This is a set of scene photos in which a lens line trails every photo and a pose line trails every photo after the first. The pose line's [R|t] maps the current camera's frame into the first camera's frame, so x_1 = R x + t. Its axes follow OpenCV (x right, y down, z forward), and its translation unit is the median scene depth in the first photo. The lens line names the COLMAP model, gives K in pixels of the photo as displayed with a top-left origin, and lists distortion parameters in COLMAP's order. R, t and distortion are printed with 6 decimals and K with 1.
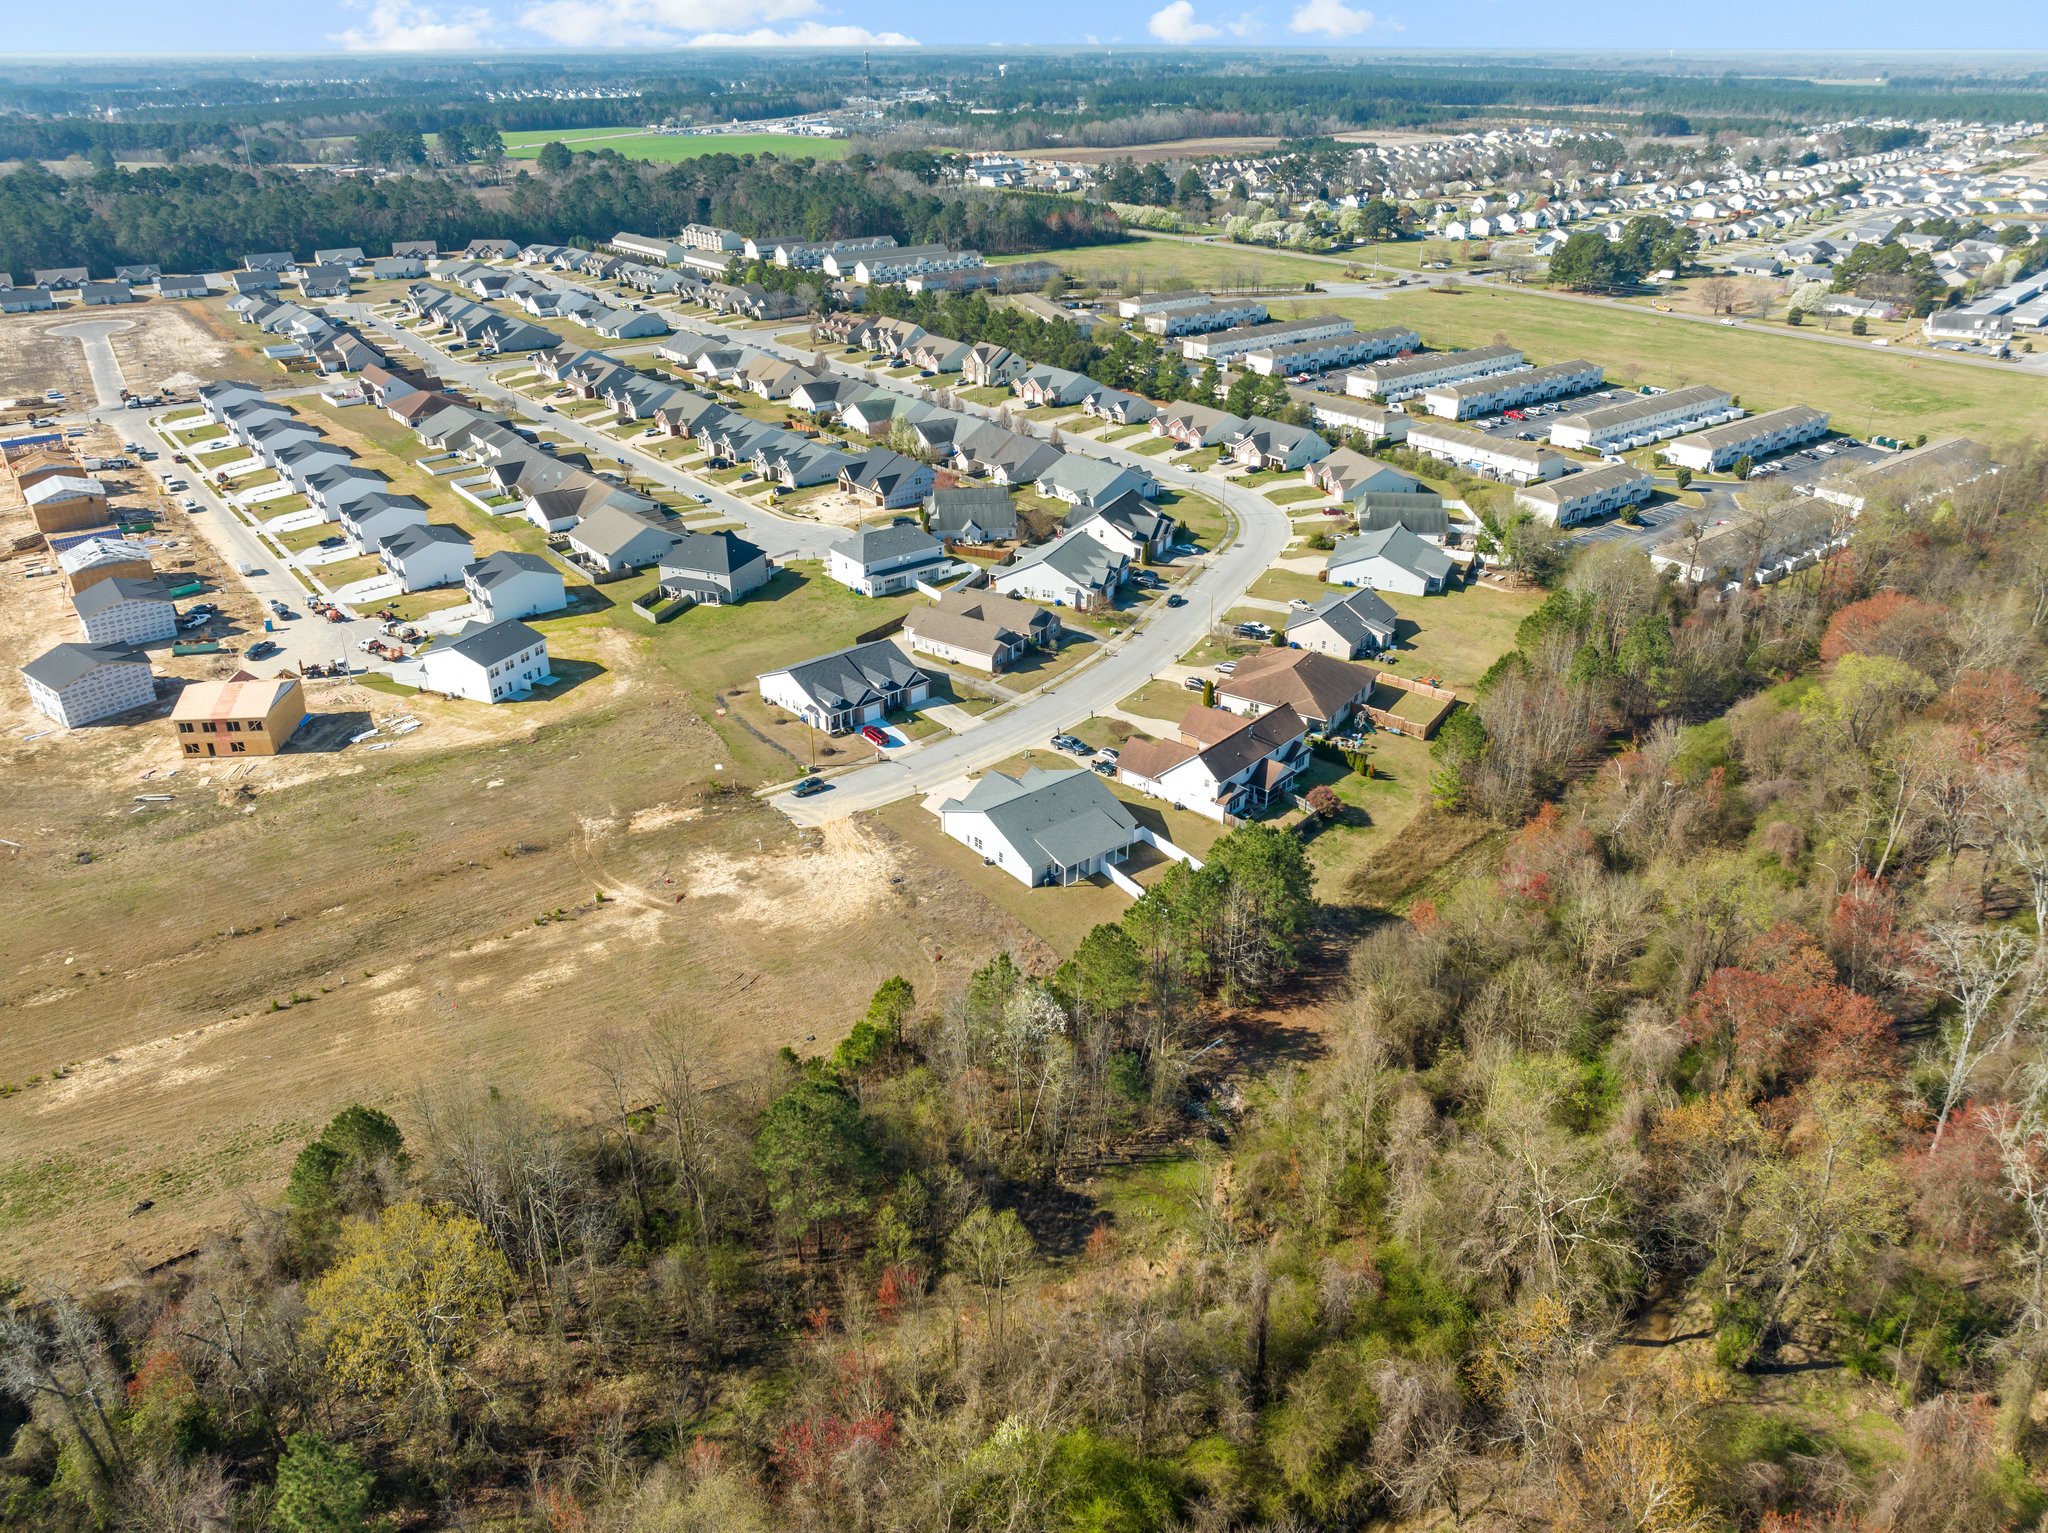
lens RADIAL K [[1433.4, 0, 1027.0], [0, 1433.4, 767.1], [0, 0, 1]] dist [-0.044086, -0.001487]
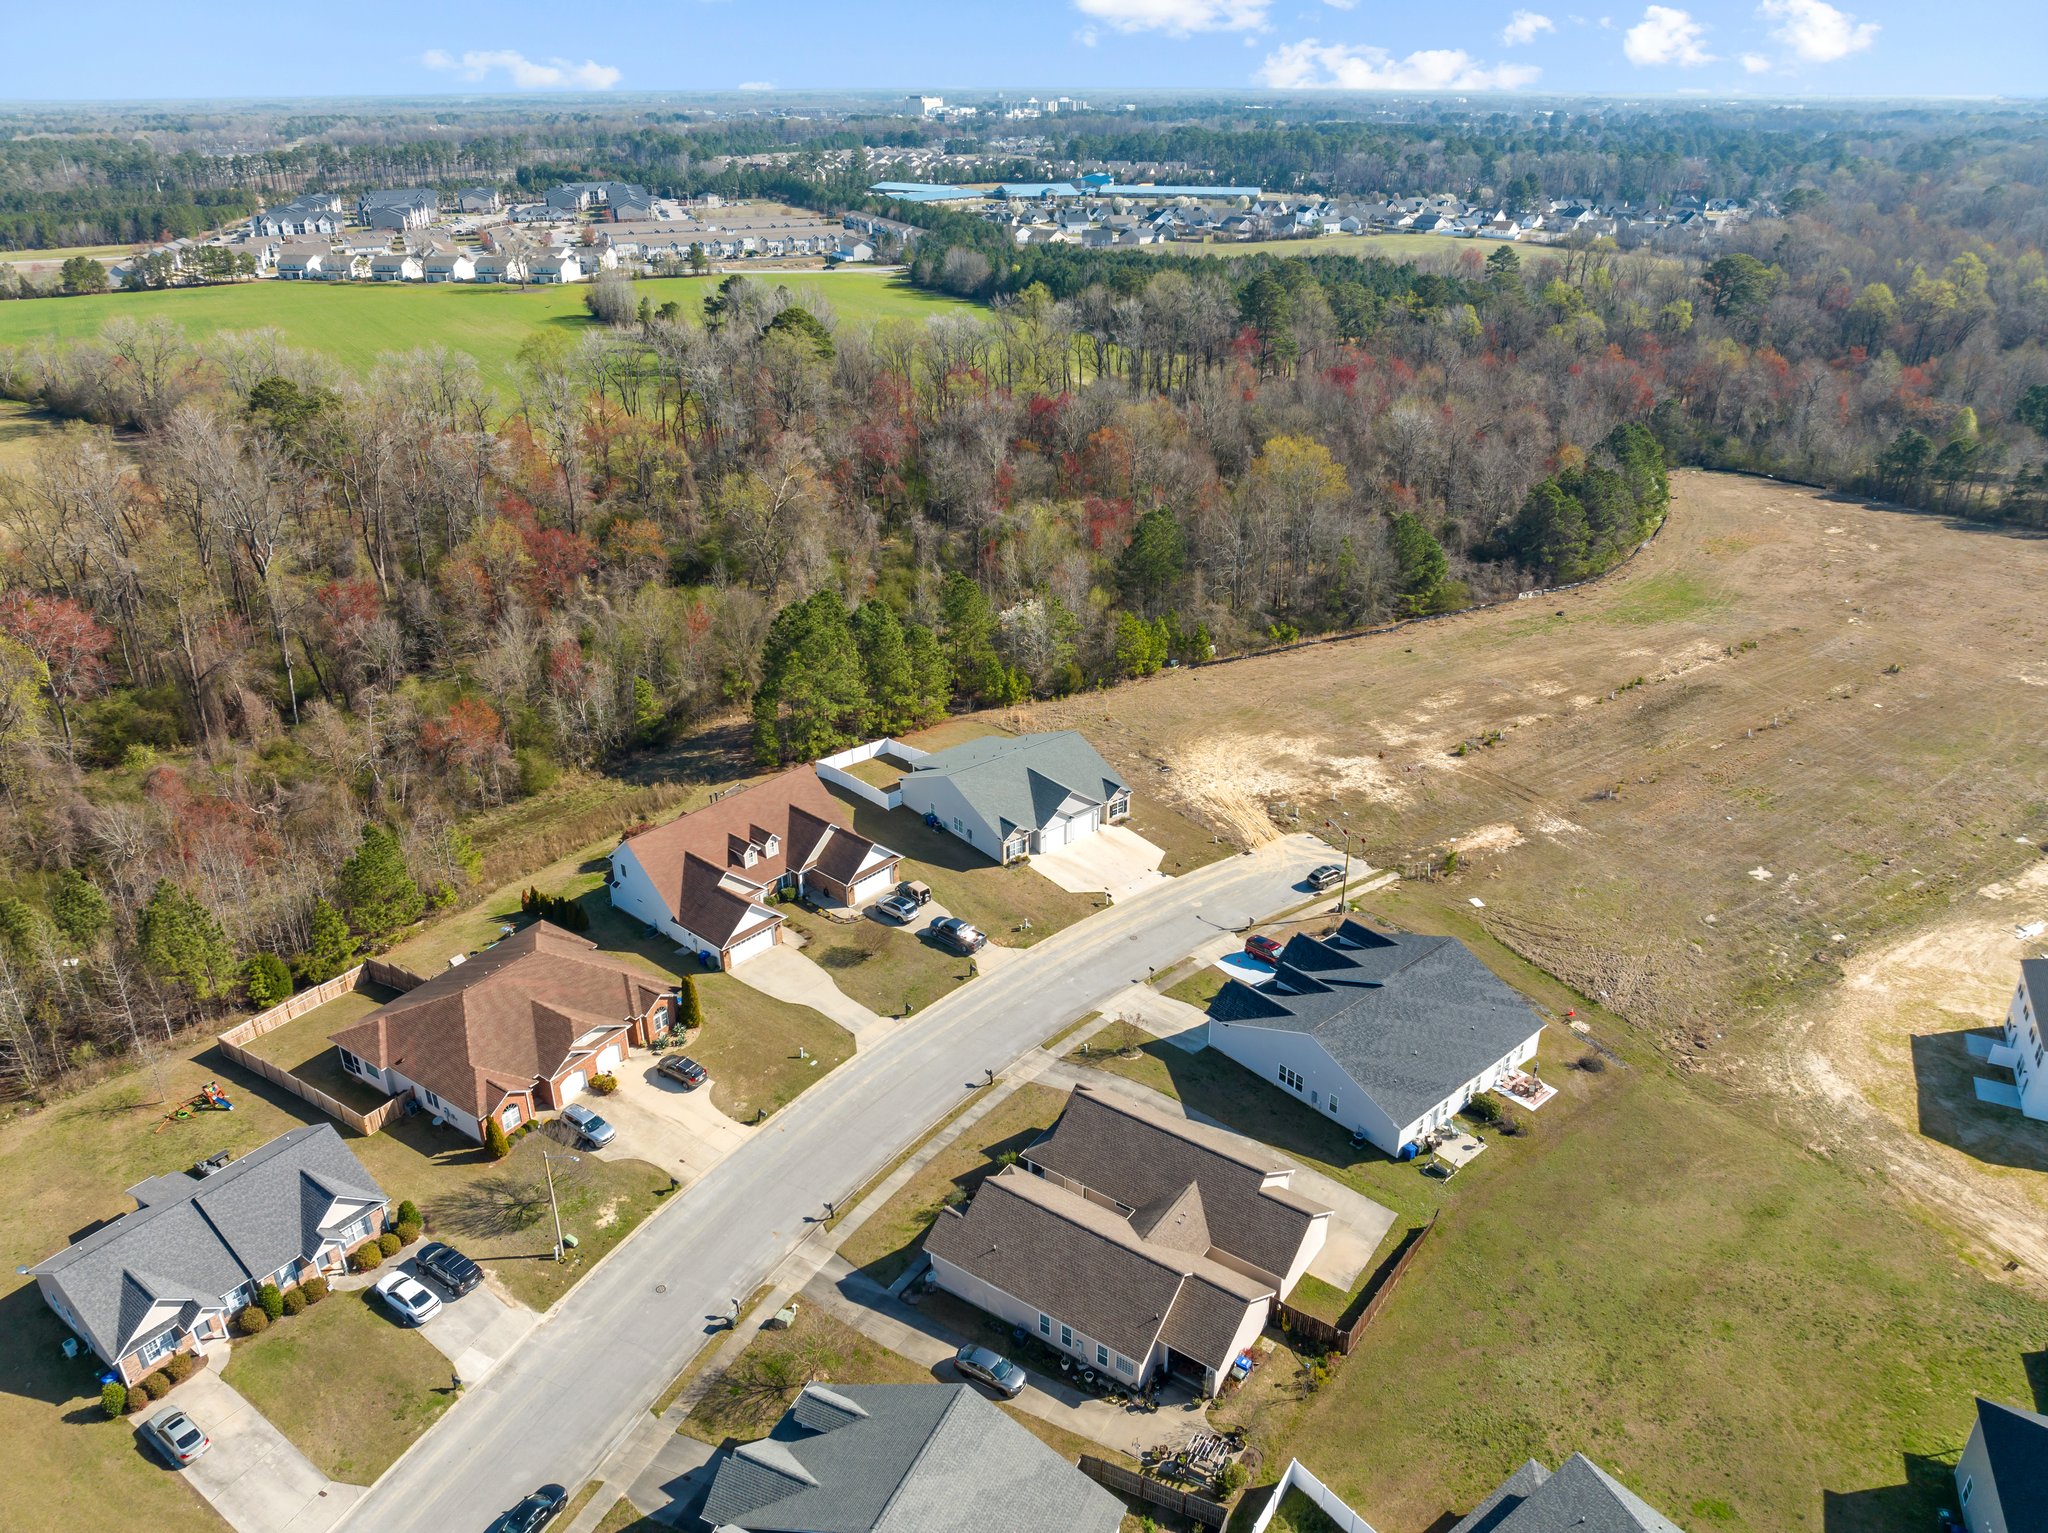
lens RADIAL K [[1433.4, 0, 1031.7], [0, 1433.4, 767.5], [0, 0, 1]] dist [-0.044086, -0.001487]
pose [[-0.999995, -0.001618, 0.002535, -0.005653], [0.001056, 0.600150, 0.799887, -0.619634], [-0.002815, 0.799886, -0.600146, 1.443569]]
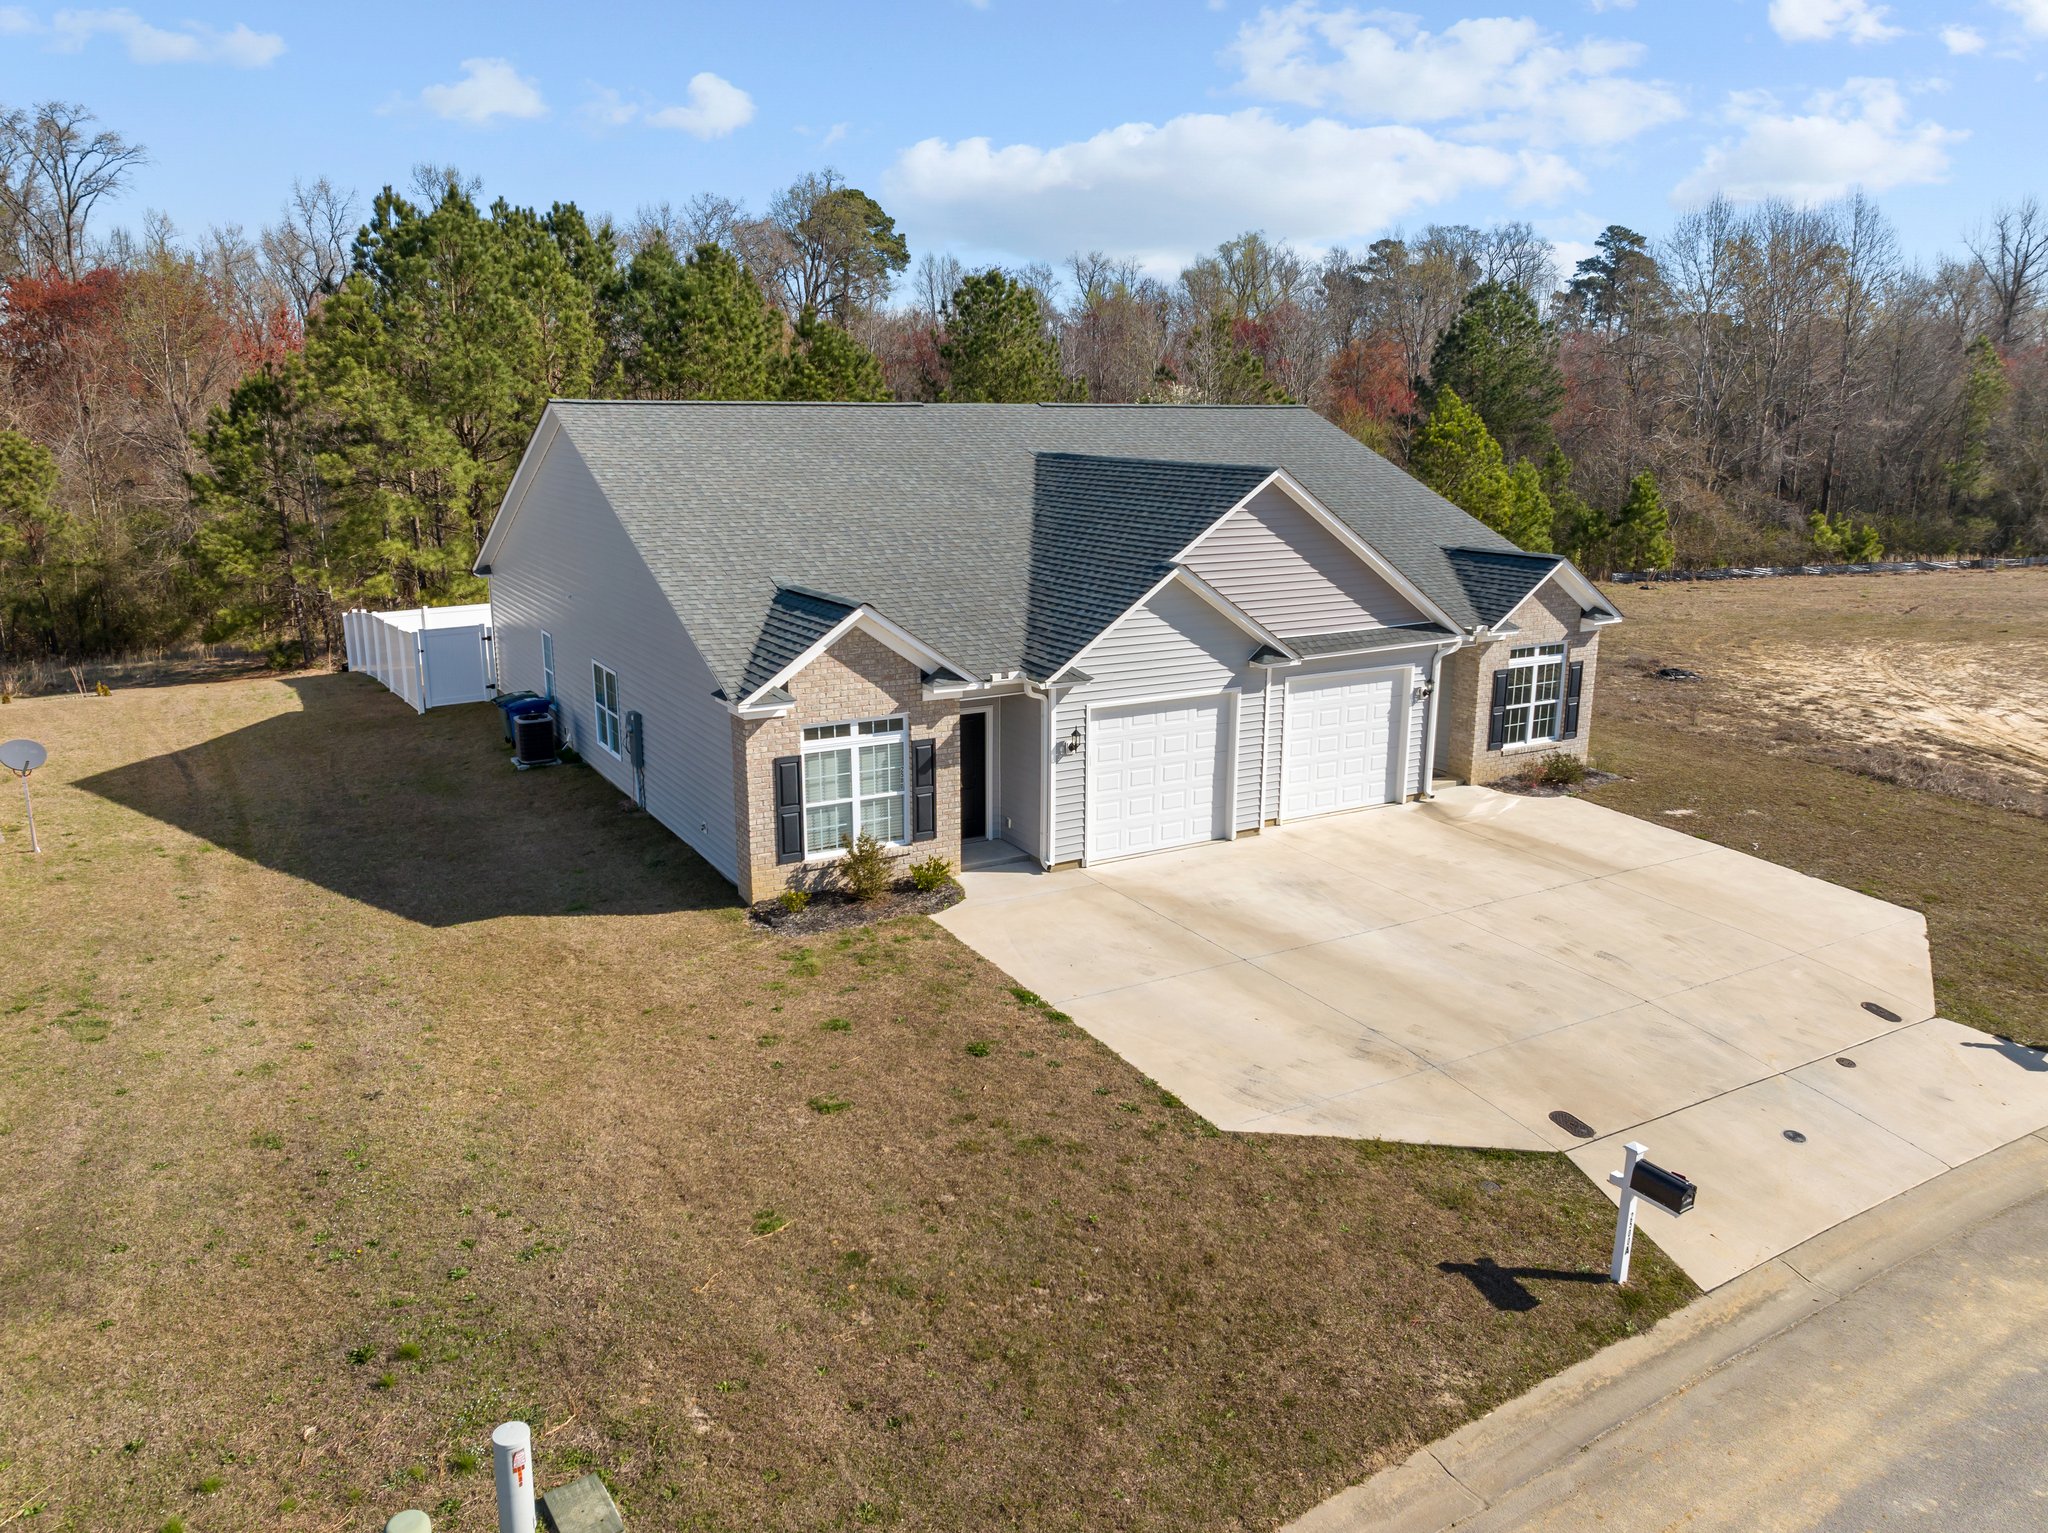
lens RADIAL K [[1433.4, 0, 1018.1], [0, 1433.4, 756.8], [0, 0, 1]] dist [-0.044086, -0.001487]
pose [[-0.985976, -0.036573, 0.162831, -0.024495], [0.078335, 0.760106, 0.645060, -0.056491], [-0.147361, 0.648769, -0.746581, 1.097965]]
